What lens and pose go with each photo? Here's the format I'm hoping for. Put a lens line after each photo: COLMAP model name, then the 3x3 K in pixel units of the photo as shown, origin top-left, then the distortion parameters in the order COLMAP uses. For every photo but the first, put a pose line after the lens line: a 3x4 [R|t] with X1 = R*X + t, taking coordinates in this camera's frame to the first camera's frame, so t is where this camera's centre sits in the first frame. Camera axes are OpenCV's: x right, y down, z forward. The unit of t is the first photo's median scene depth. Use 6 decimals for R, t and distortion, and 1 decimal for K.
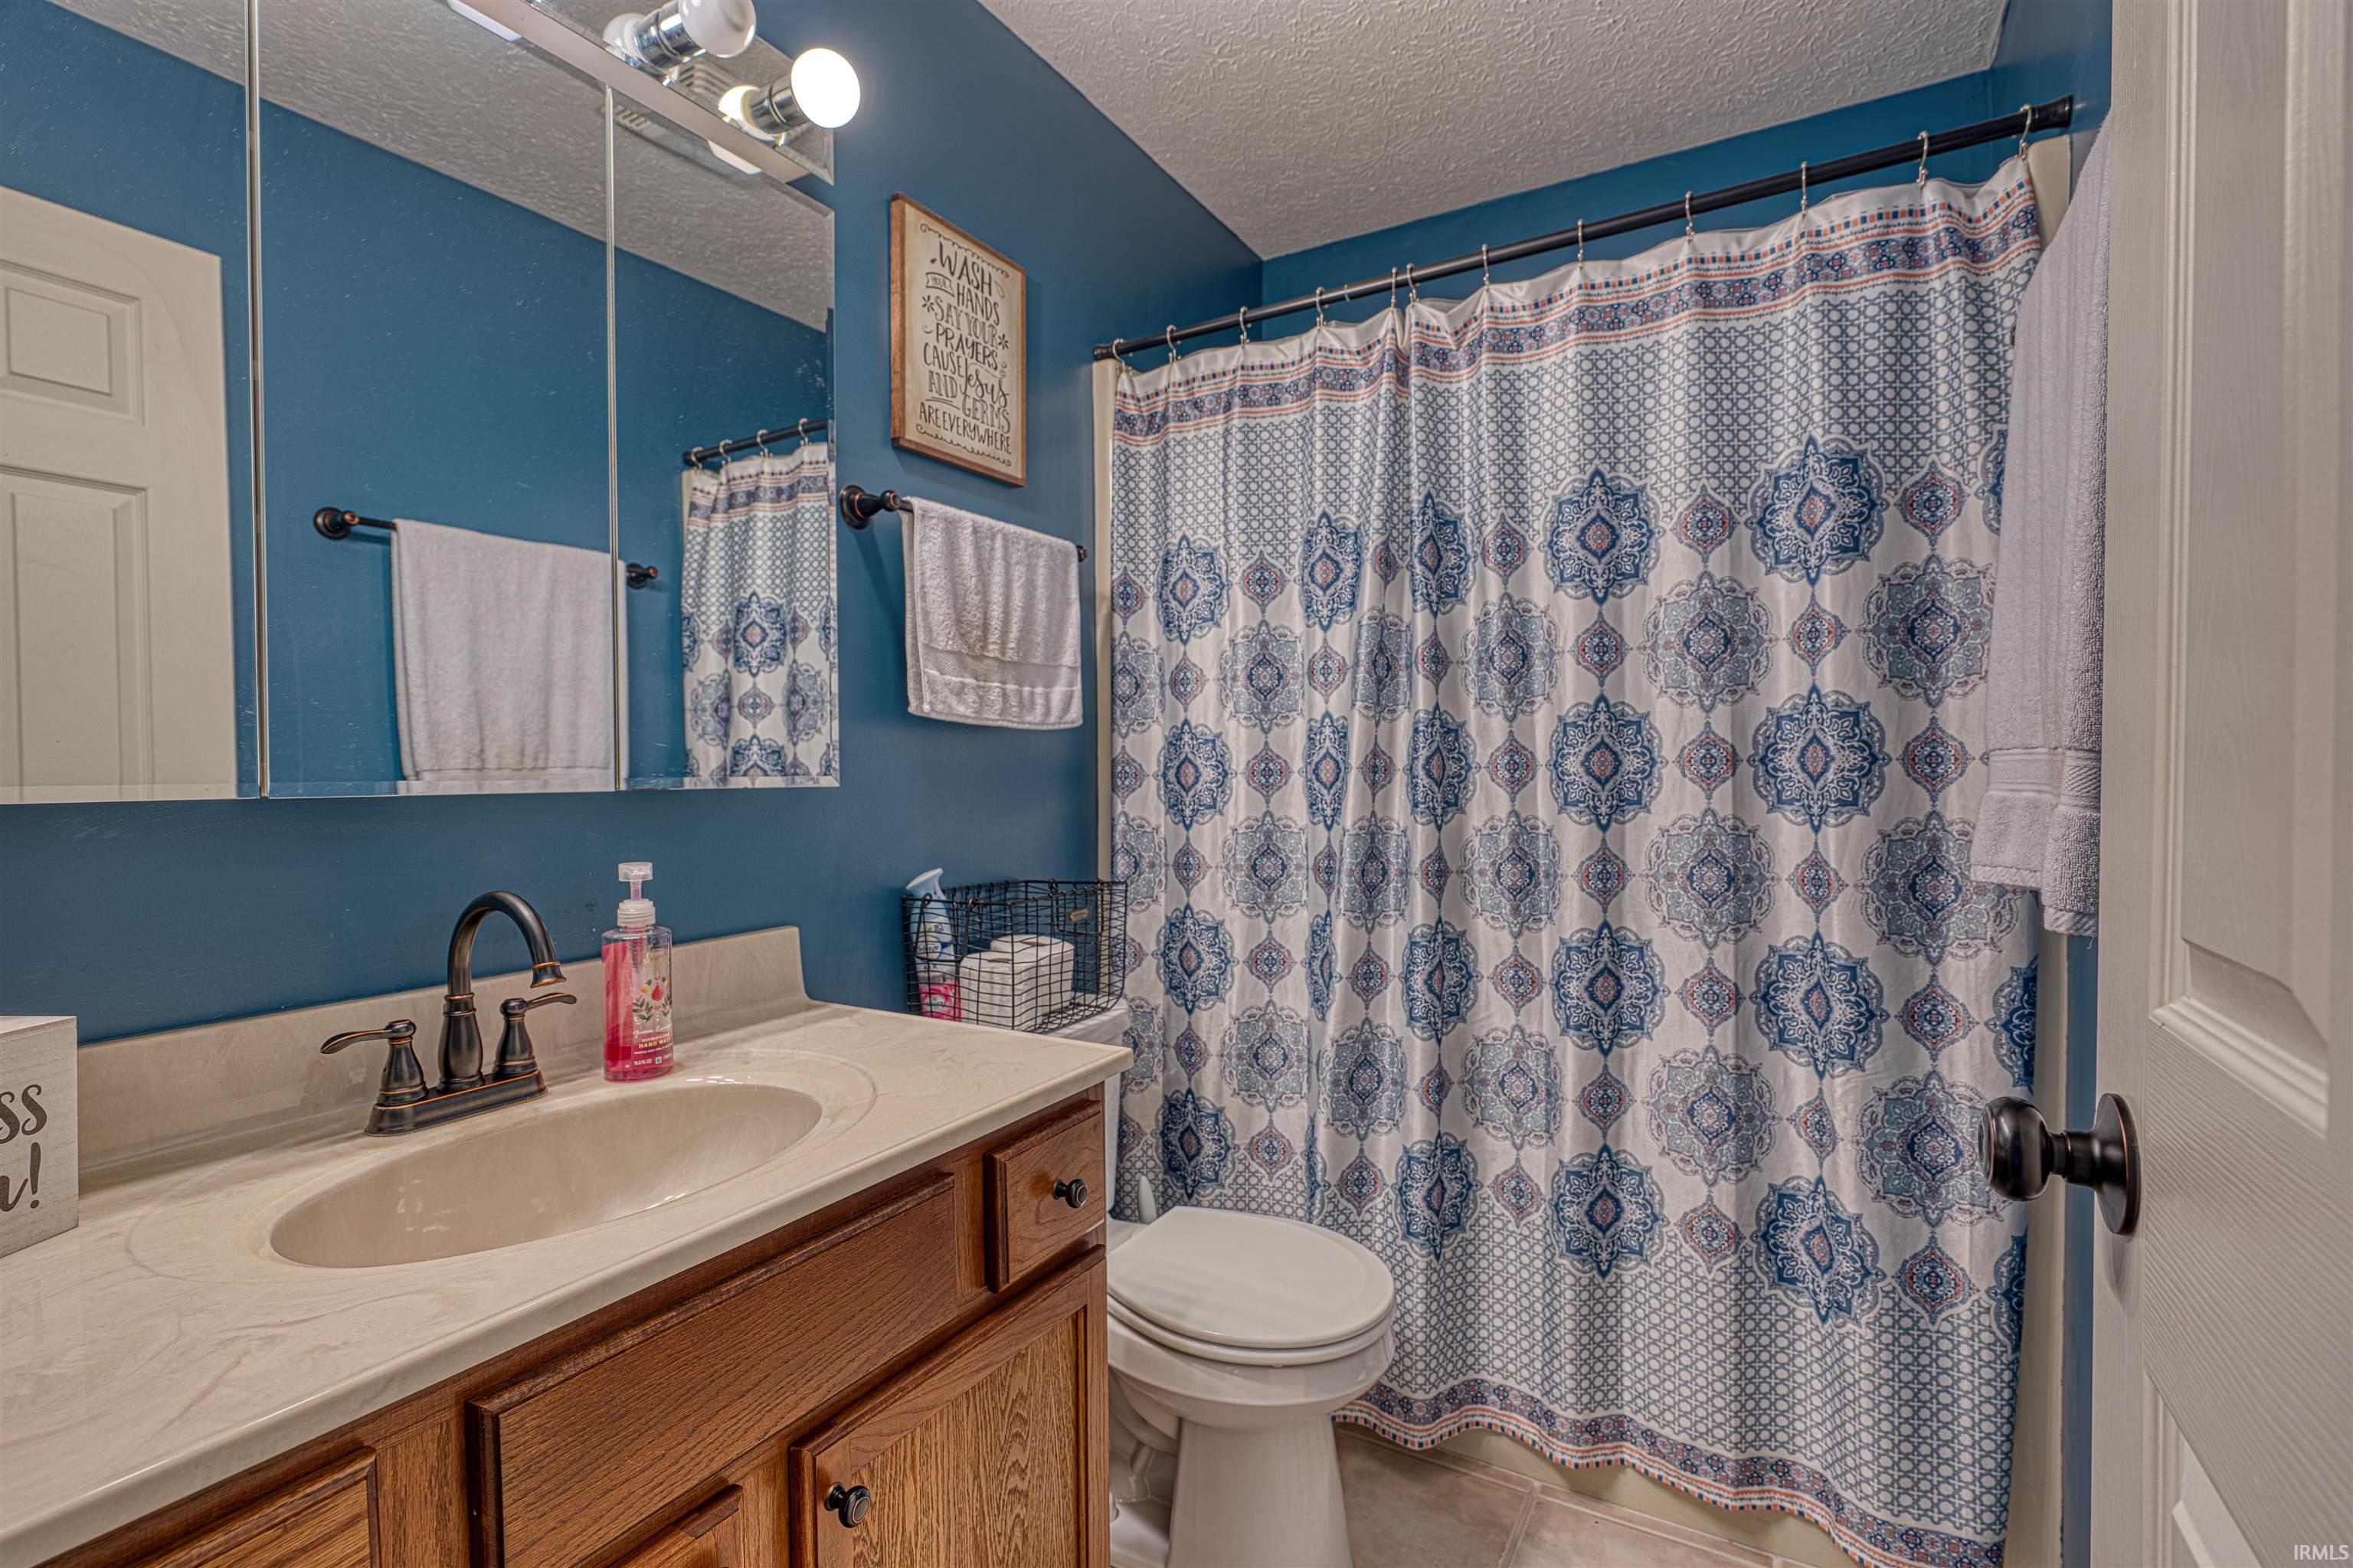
lens RADIAL K [[1086.6, 0, 1178.0], [0, 1086.6, 779.9], [0, 0, 1]] dist [-0.008560, 0.003313]
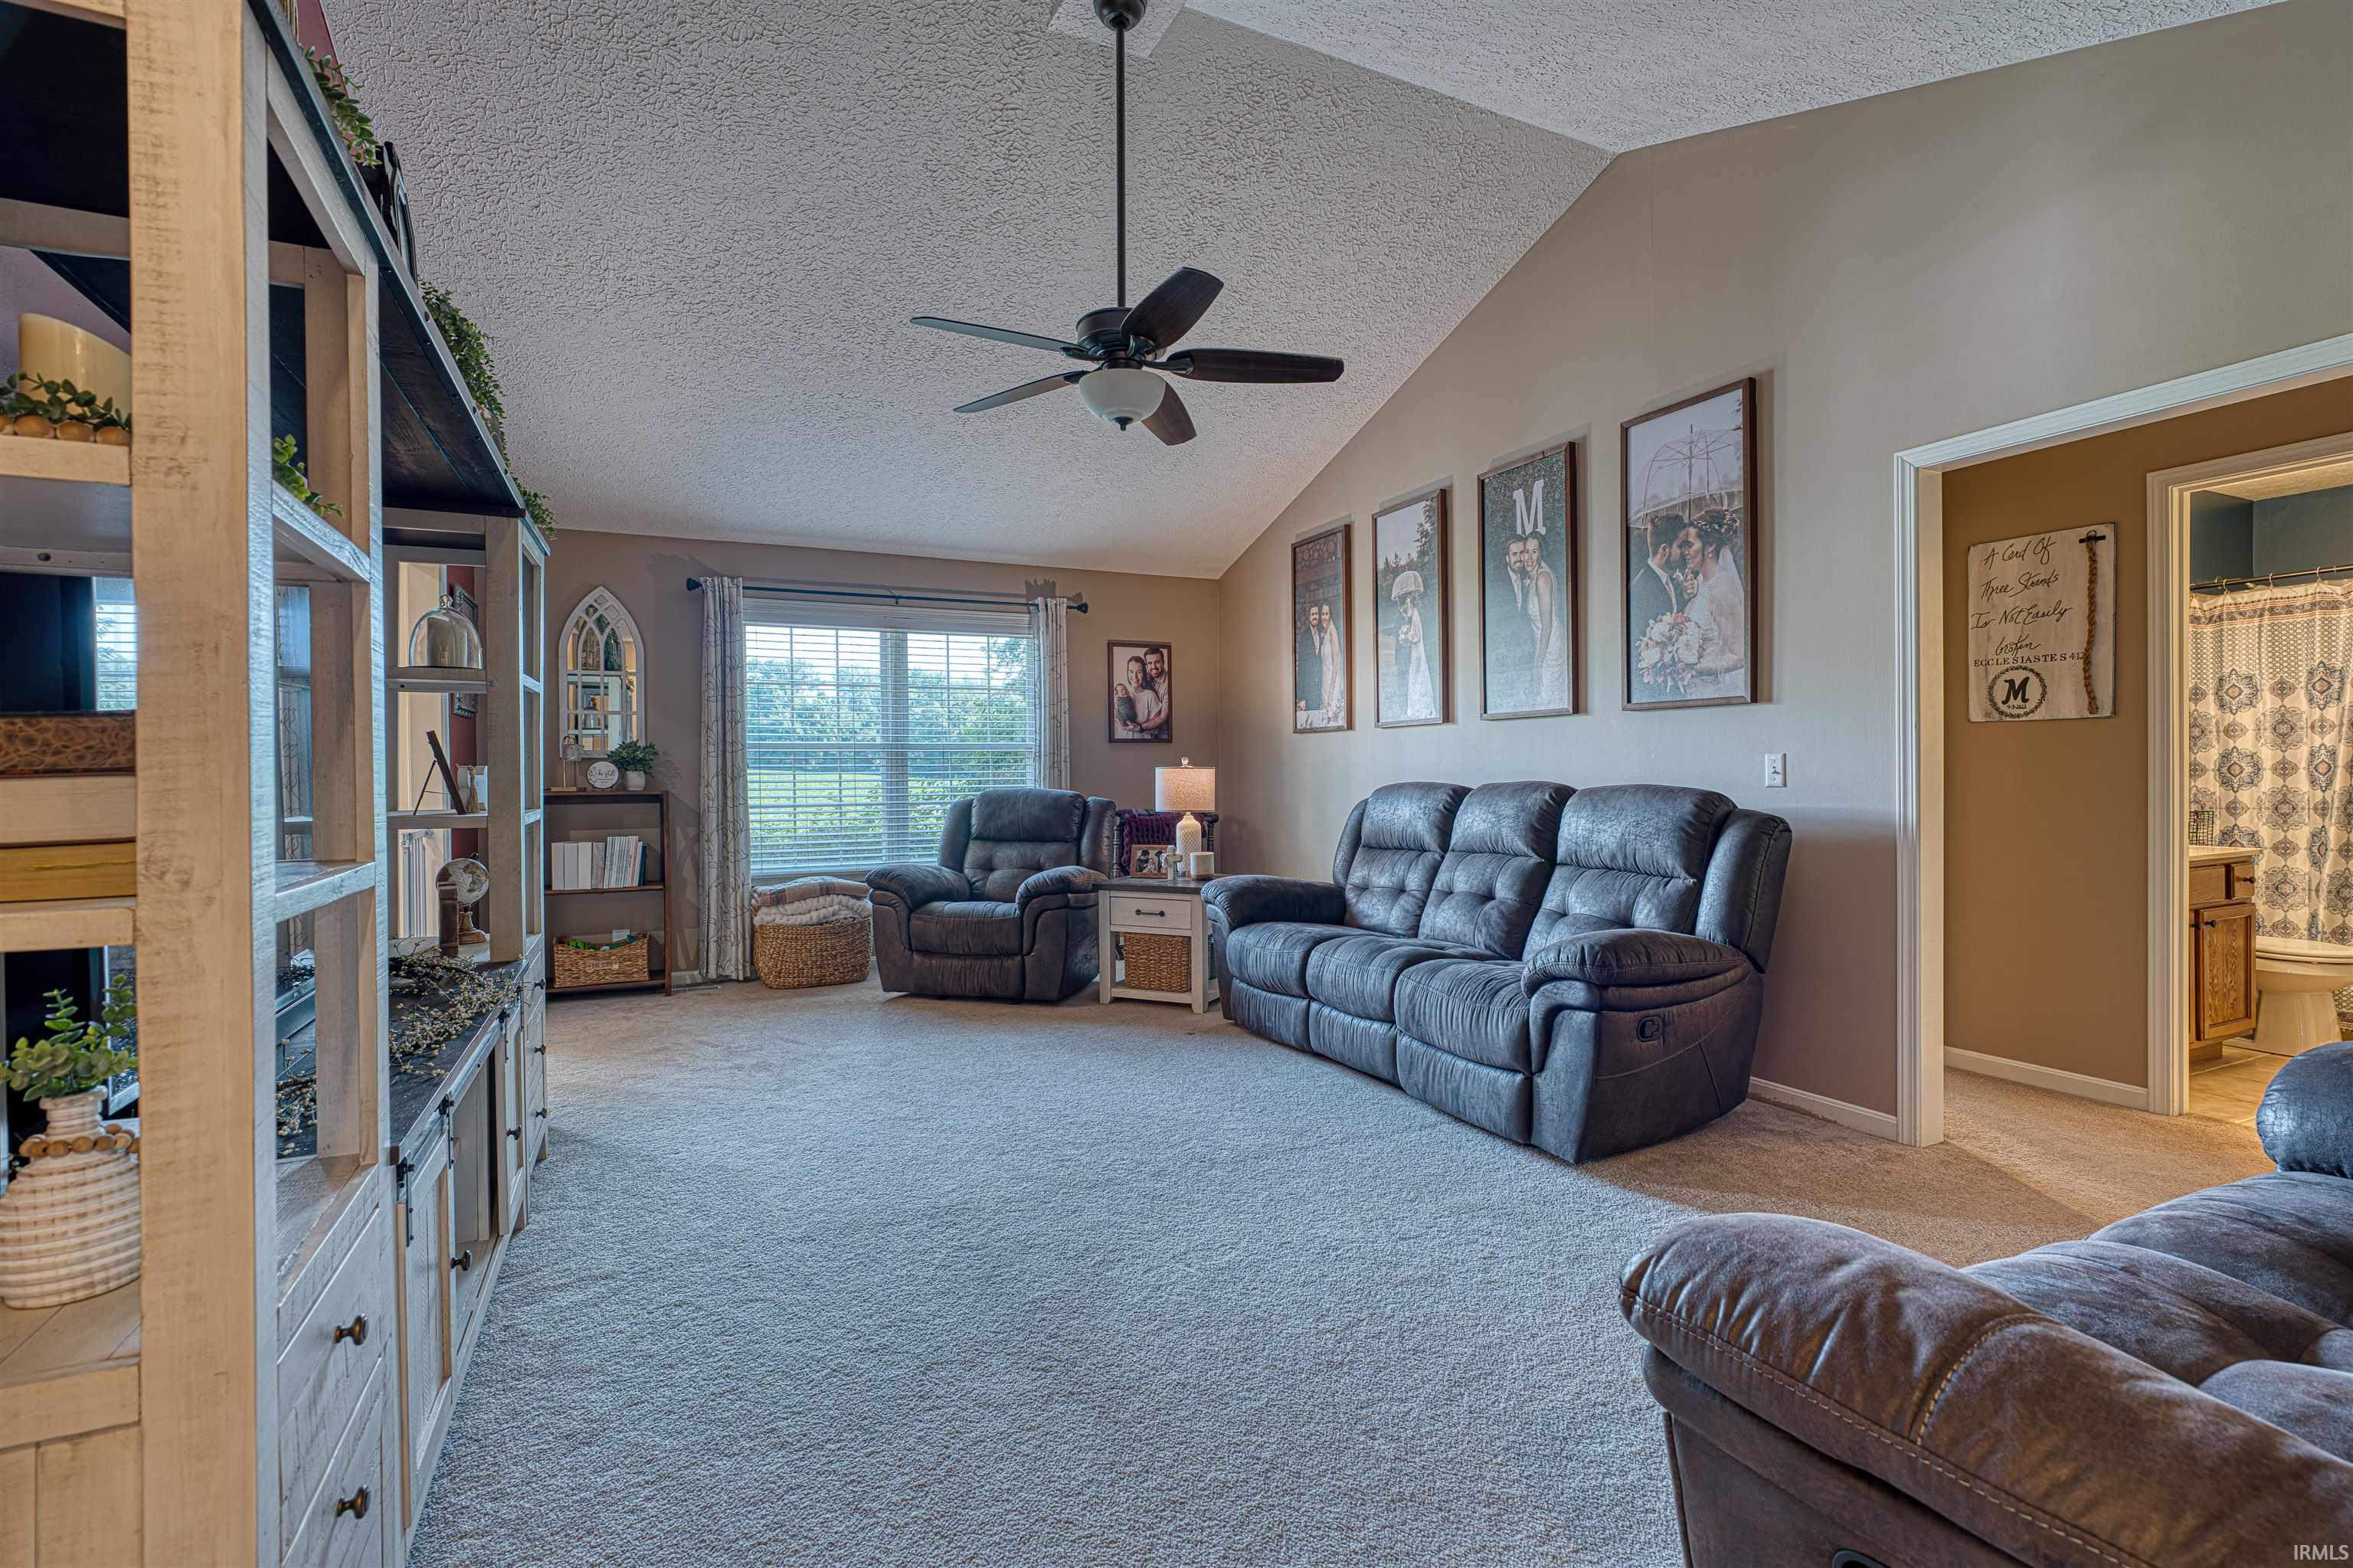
lens RADIAL K [[1086.6, 0, 1178.0], [0, 1086.6, 779.9], [0, 0, 1]] dist [-0.008560, 0.003313]
pose [[0.828699, 0.003490, -0.559684, -0.601796], [-0.004169, 0.999991, 0.000063, 0.027864], [0.559679, 0.002281, 0.828706, -2.321020]]
